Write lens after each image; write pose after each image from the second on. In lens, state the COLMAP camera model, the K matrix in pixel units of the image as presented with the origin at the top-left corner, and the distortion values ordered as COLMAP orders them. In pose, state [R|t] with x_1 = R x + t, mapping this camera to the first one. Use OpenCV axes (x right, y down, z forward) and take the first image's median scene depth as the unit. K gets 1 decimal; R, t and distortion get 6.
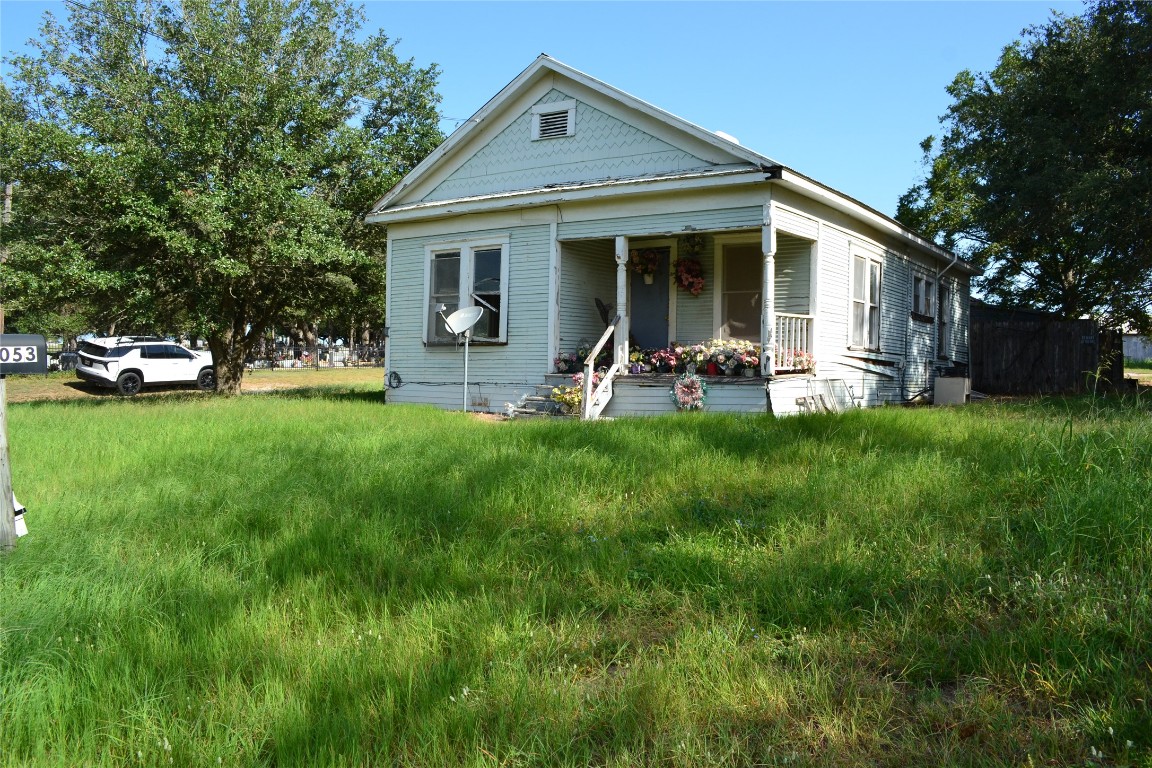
lens RADIAL K [[936.2, 0, 576.6], [0, 936.2, 388.4], [0, 0, 1]] dist [-0.079143, -0.001957]
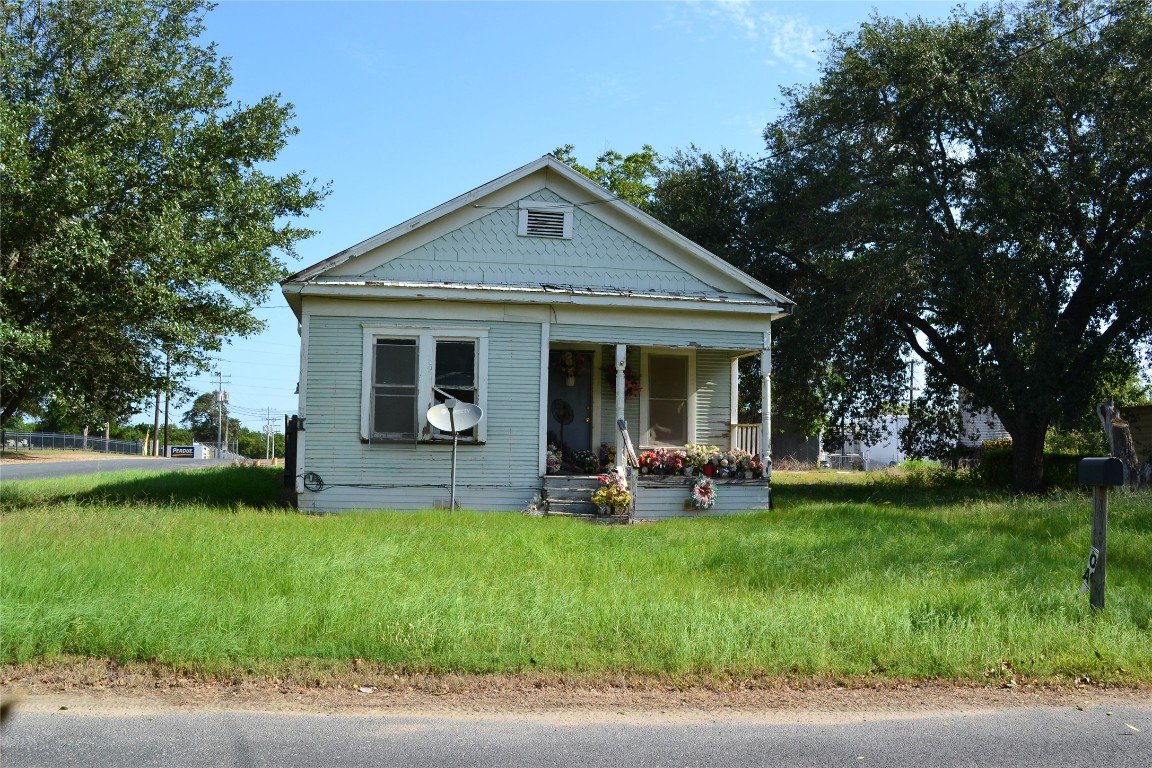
lens RADIAL K [[1259.8, 0, 572.7], [0, 1259.8, 380.1], [0, 0, 1]] dist [-0.055579, 0.000000]
pose [[0.720533, 0.052328, 0.691443, -0.892661], [0.007363, 0.996515, -0.083088, -0.005156], [-0.693381, 0.064958, 0.717637, 0.024473]]
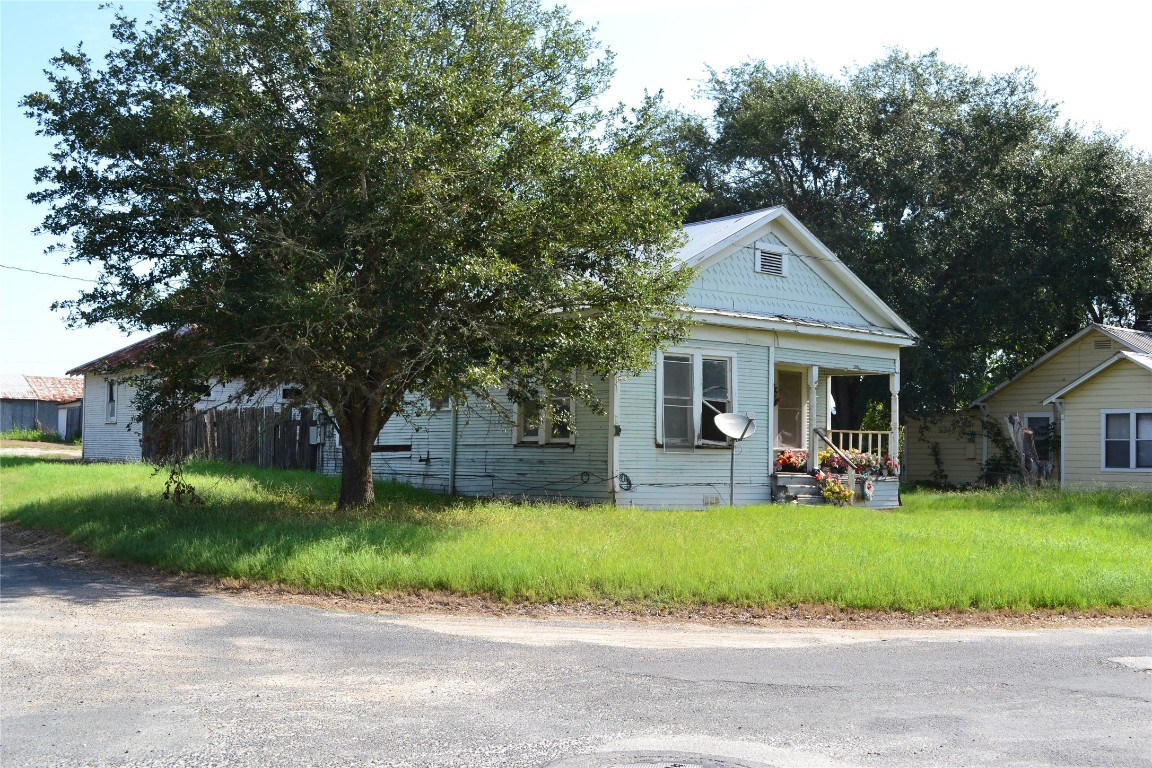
lens RADIAL K [[1395.8, 0, 579.6], [0, 1395.8, 389.3], [0, 0, 1]] dist [-0.051036, 0.000000]
pose [[0.301605, 0.044372, 0.952400, -1.709989], [0.006590, 0.998796, -0.048621, -0.037862], [-0.953410, 0.020940, 0.300949, 0.678434]]
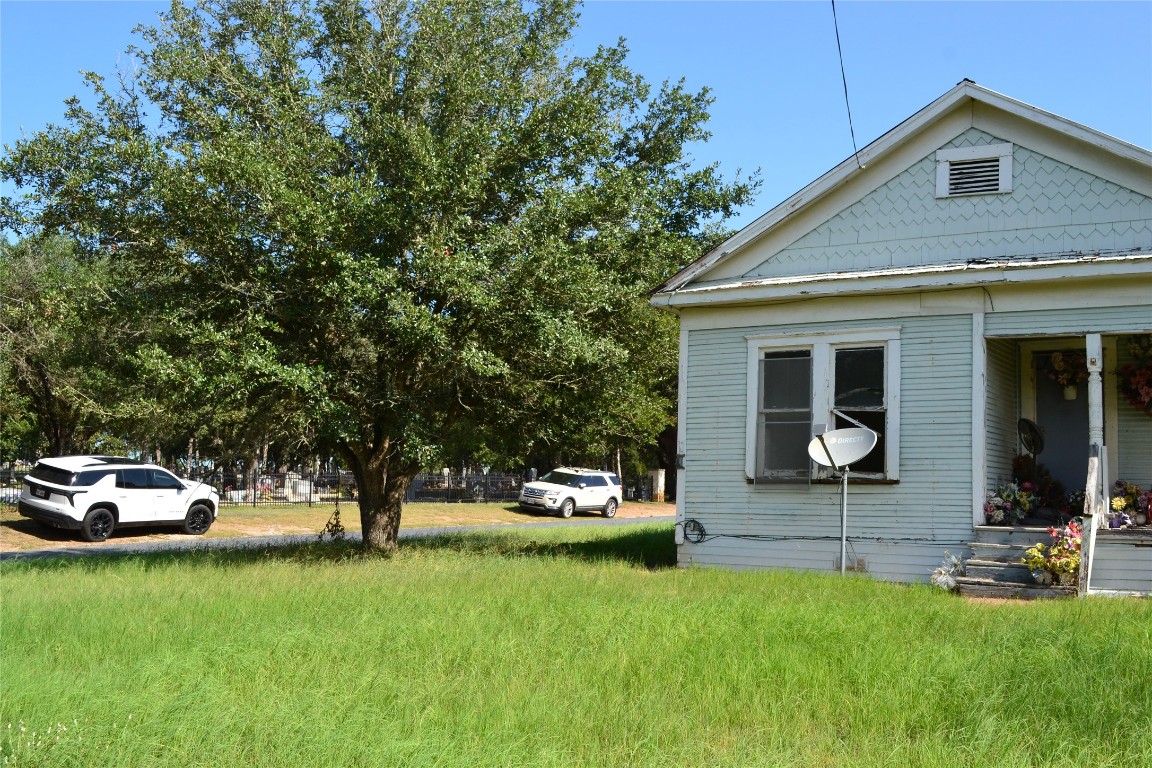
lens RADIAL K [[1259.8, 0, 571.8], [0, 1259.8, 386.1], [0, 0, 1]] dist [-0.055579, 0.000000]
pose [[0.998529, 0.016330, 0.051710, -0.368623], [-0.010300, 0.993334, -0.114814, -0.008711], [-0.053240, 0.114112, 0.992040, 0.074821]]
